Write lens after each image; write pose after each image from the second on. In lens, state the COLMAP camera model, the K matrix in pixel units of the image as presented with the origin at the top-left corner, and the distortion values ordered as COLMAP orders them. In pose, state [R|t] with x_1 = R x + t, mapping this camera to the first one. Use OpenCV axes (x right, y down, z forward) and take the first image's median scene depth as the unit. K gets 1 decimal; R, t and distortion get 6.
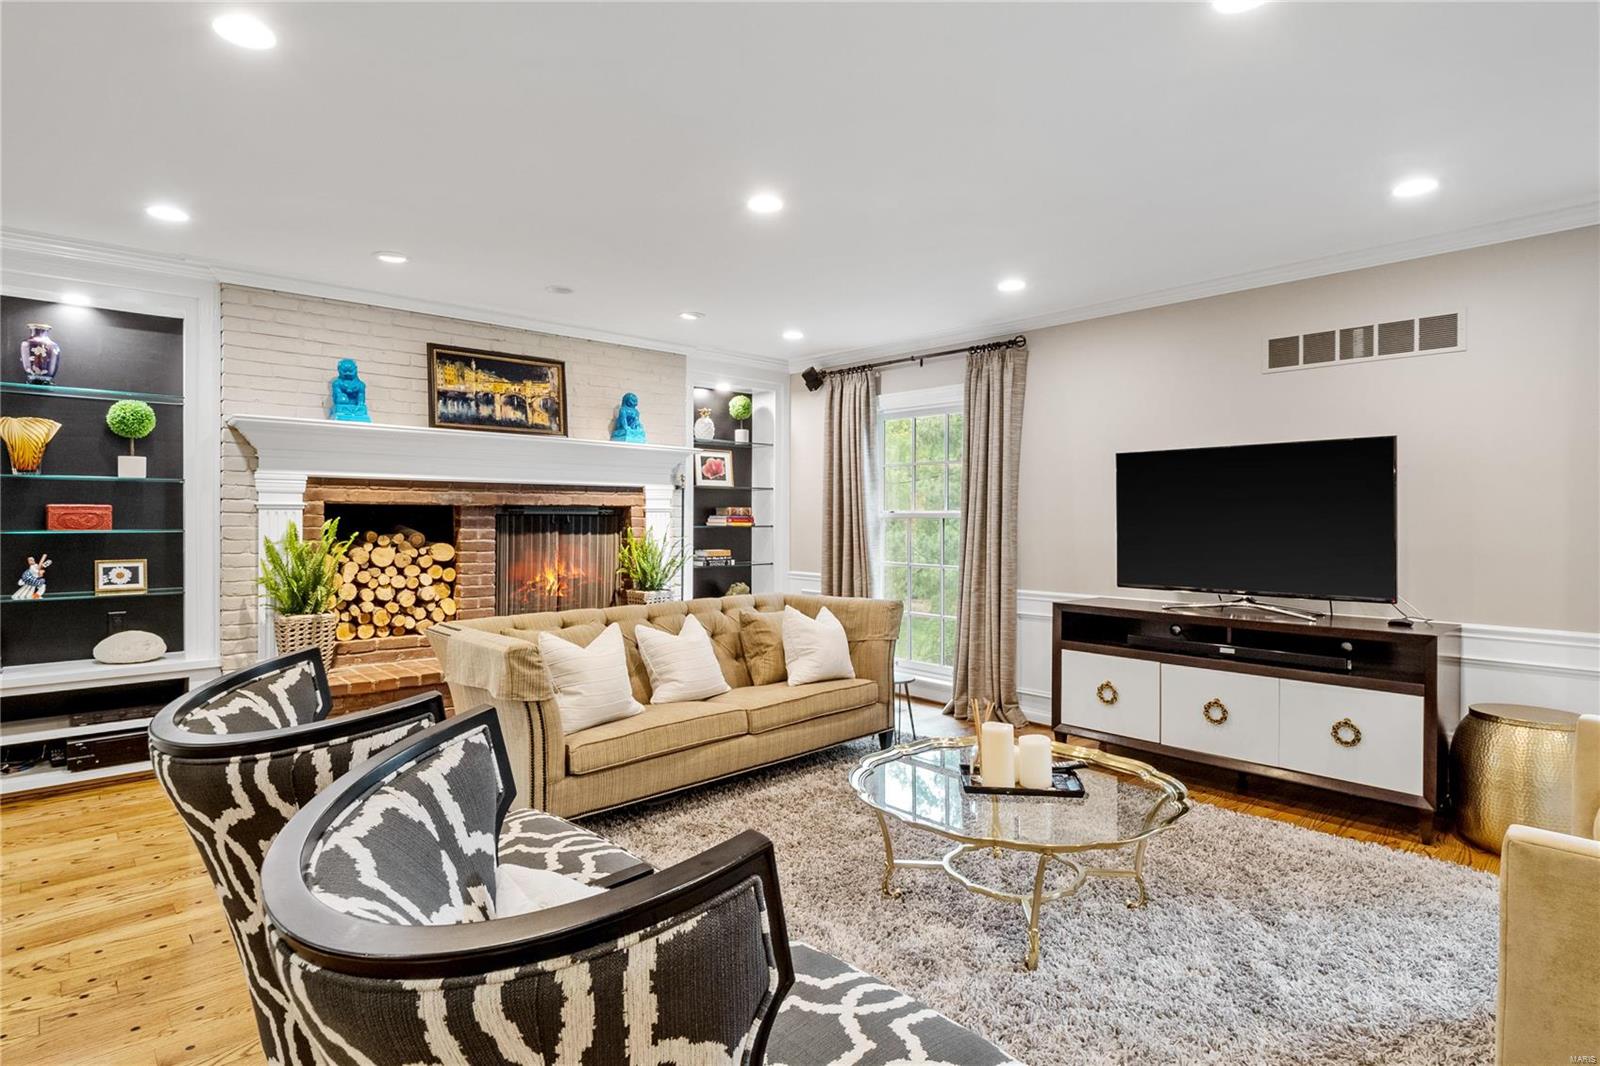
lens RADIAL K [[812.3, 0, 798.6], [0, 812.3, 518.6], [0, 0, 1]] dist [-0.005758, -0.000643]
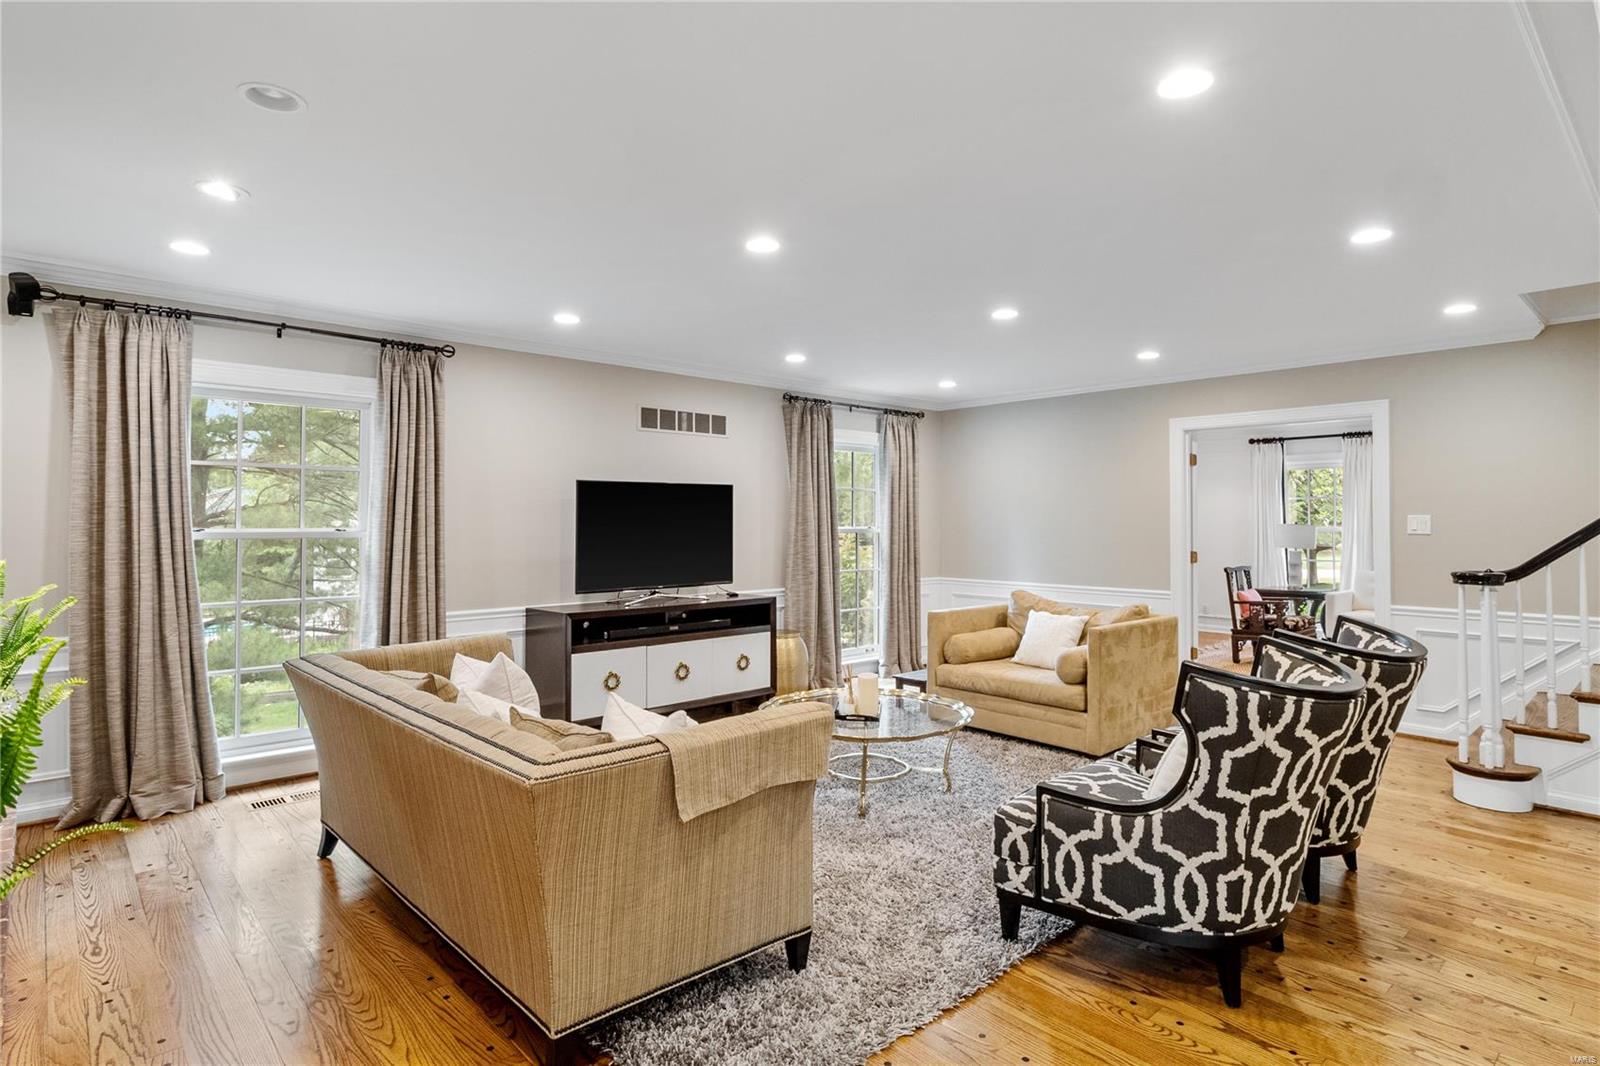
lens RADIAL K [[830.0, 0, 792.9], [0, 830.0, 515.3], [0, 0, 1]] dist [0.002629, -0.000766]
pose [[0.005414, 0.009126, 0.999944, -0.914766], [0.000622, 0.999958, -0.009130, -0.020595], [-0.999985, 0.000671, 0.005408, 0.781556]]
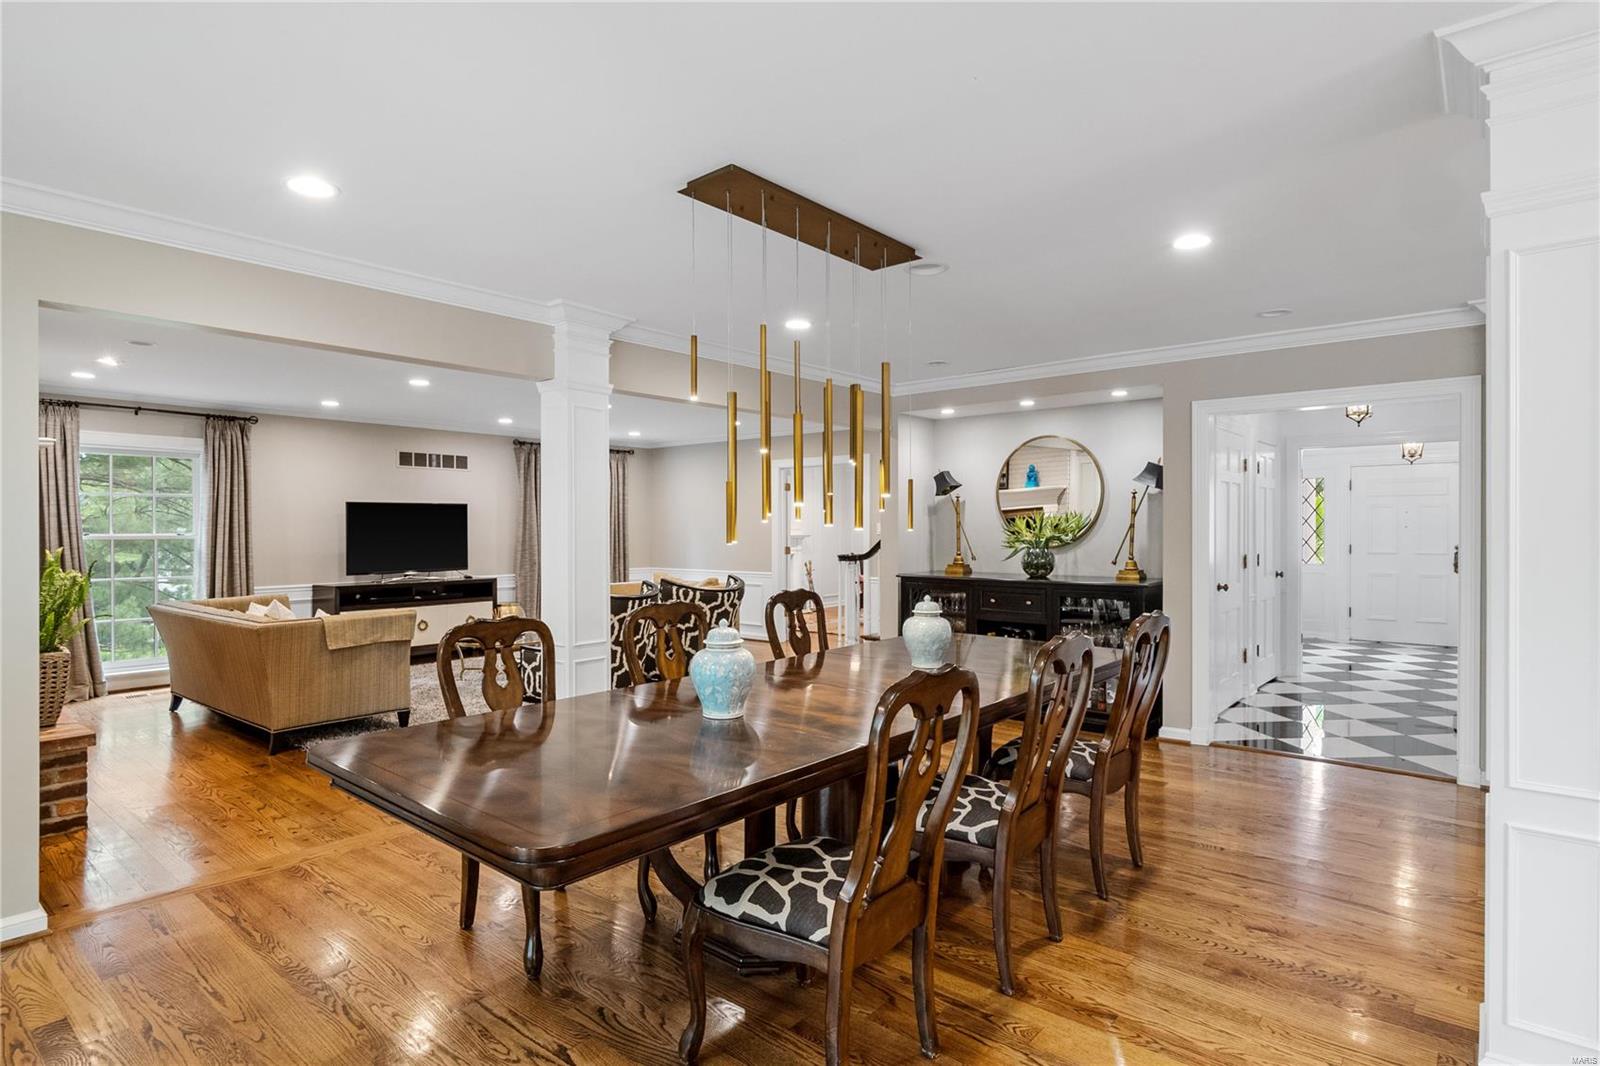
lens RADIAL K [[835.8, 0, 802.6], [0, 835.8, 540.7], [0, 0, 1]] dist [-0.001126, 0.000530]
pose [[-0.130302, -0.013444, 0.991383, -1.818213], [0.004145, 0.999892, 0.014104, -0.017682], [-0.991466, 0.005947, -0.130232, 0.268148]]
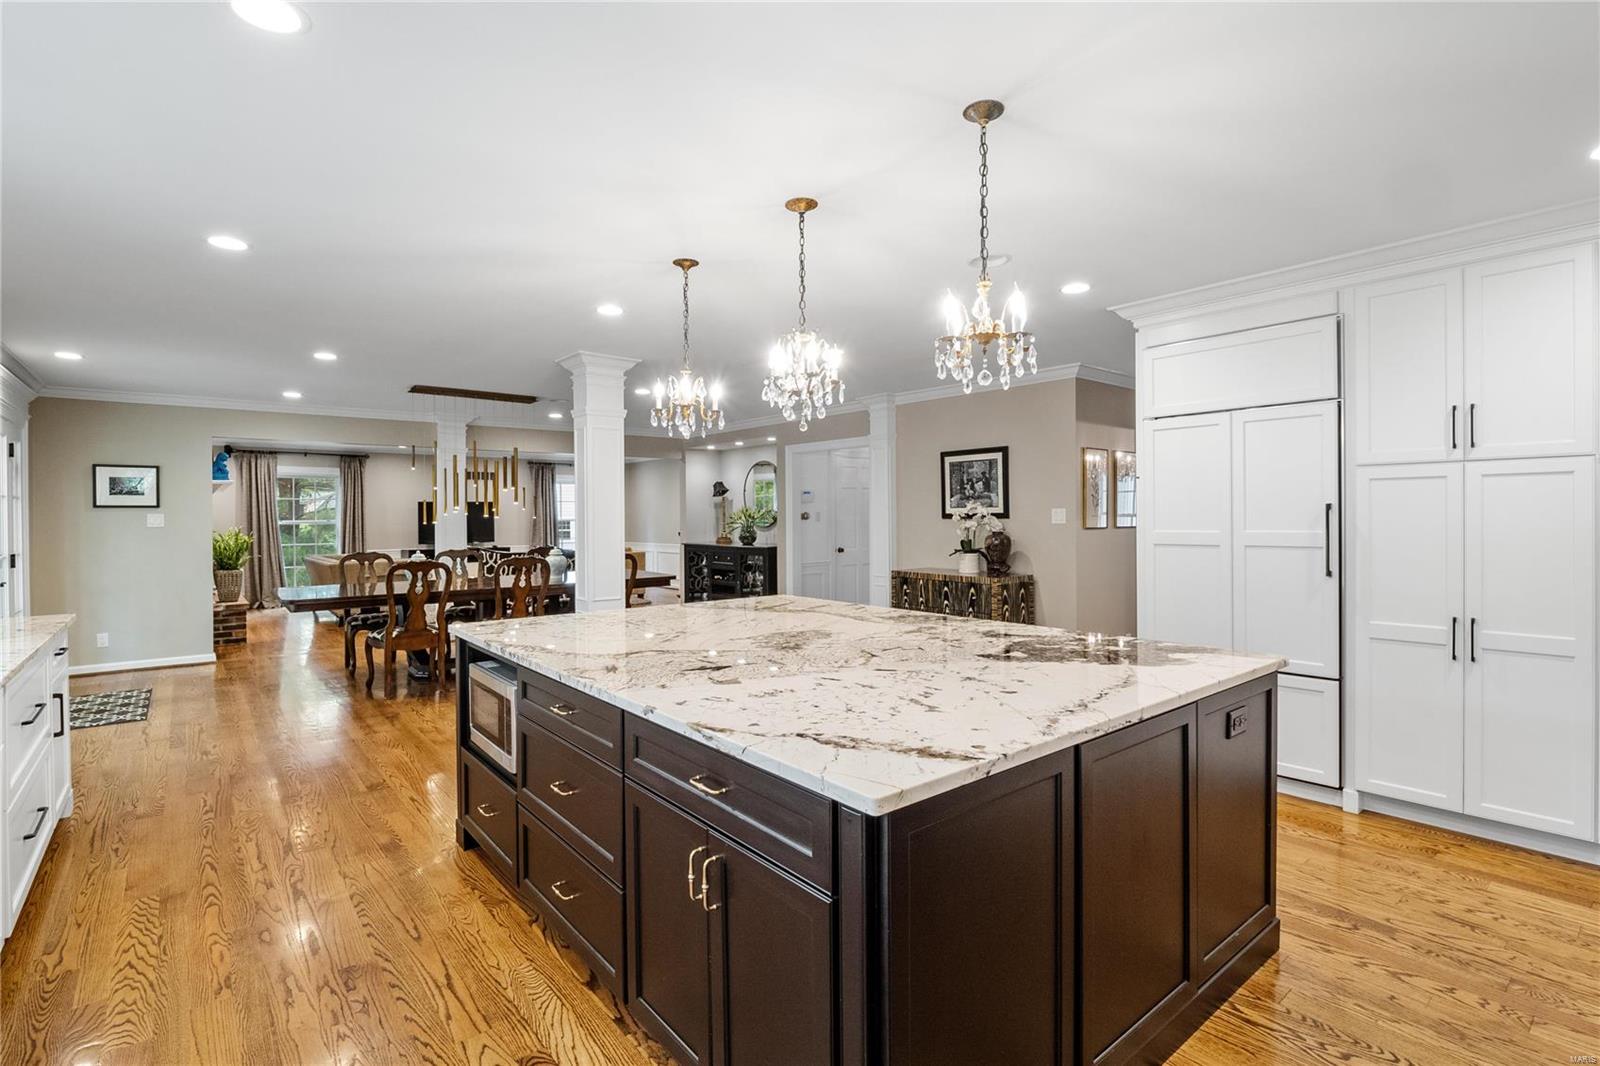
lens RADIAL K [[751.3, 0, 792.7], [0, 751.3, 523.9], [0, 0, 1]] dist [-0.001414, -0.000326]
pose [[0.057477, -0.013271, 0.998259, -2.786484], [0.007946, 0.999886, 0.012835, -0.021653], [-0.998315, 0.007194, 0.057576, -0.710977]]
